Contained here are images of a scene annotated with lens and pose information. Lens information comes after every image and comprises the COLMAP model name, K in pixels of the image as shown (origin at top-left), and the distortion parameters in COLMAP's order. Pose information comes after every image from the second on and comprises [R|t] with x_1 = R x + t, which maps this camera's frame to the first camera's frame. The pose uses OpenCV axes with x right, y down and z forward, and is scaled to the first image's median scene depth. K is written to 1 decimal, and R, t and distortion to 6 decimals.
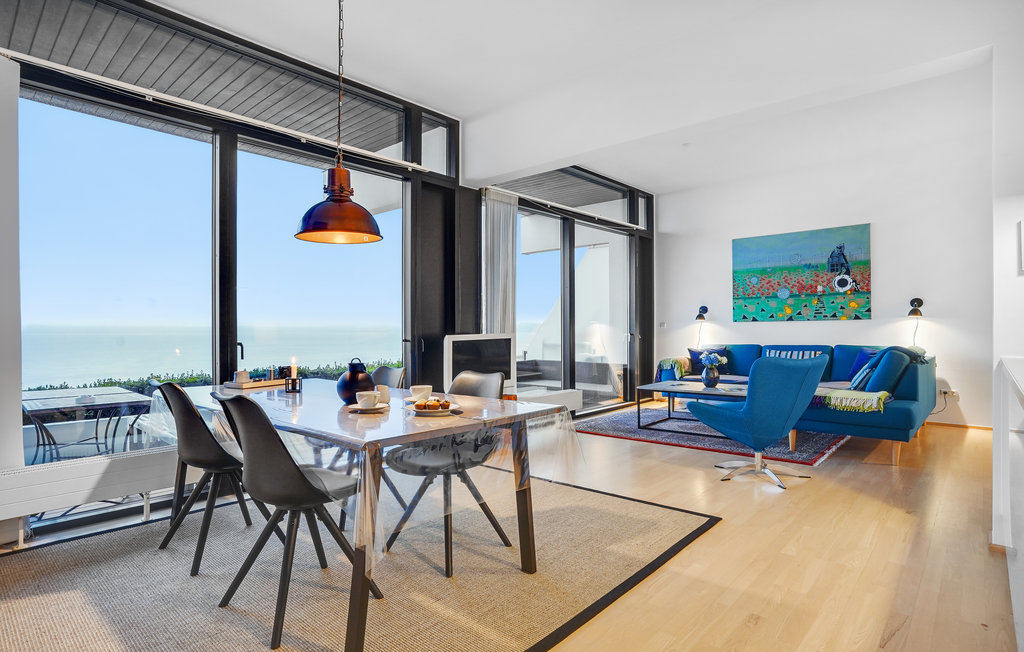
lens RADIAL K [[531.9, 0, 512.0], [0, 531.9, 326.0], [0, 0, 1]] dist [-0.023051, 0.000267]
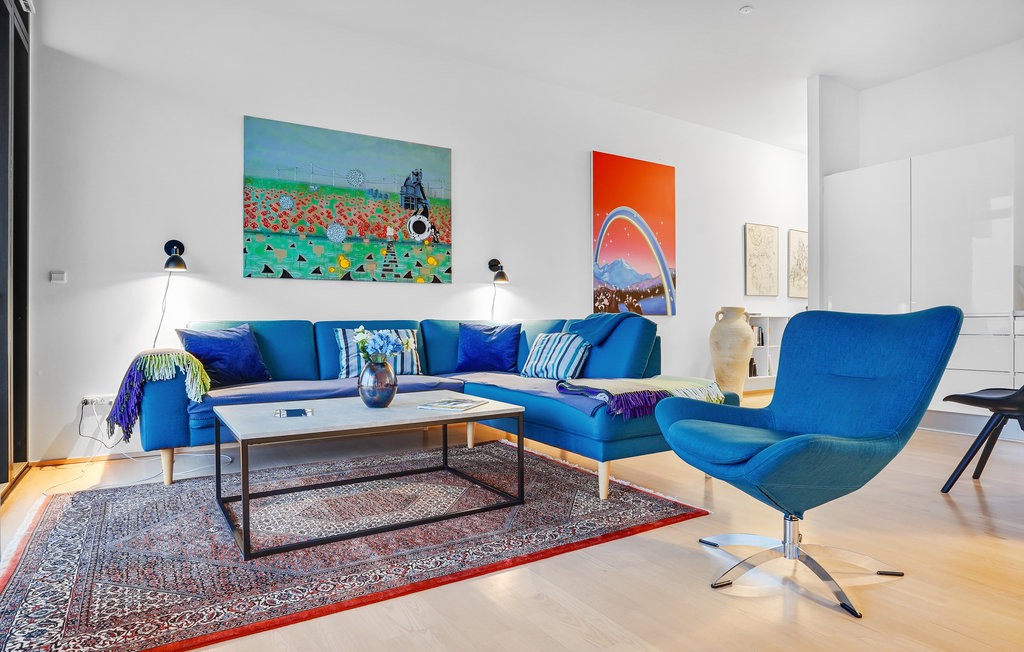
lens RADIAL K [[595.2, 0, 512.0], [0, 595.2, 326.0], [0, 0, 1]] dist [-0.041126, 0.000067]
pose [[0.262158, 0.005054, 0.965012, -0.066215], [-0.001745, 0.999987, -0.004763, 0.045853], [-0.965023, -0.000436, 0.262164, 0.678643]]
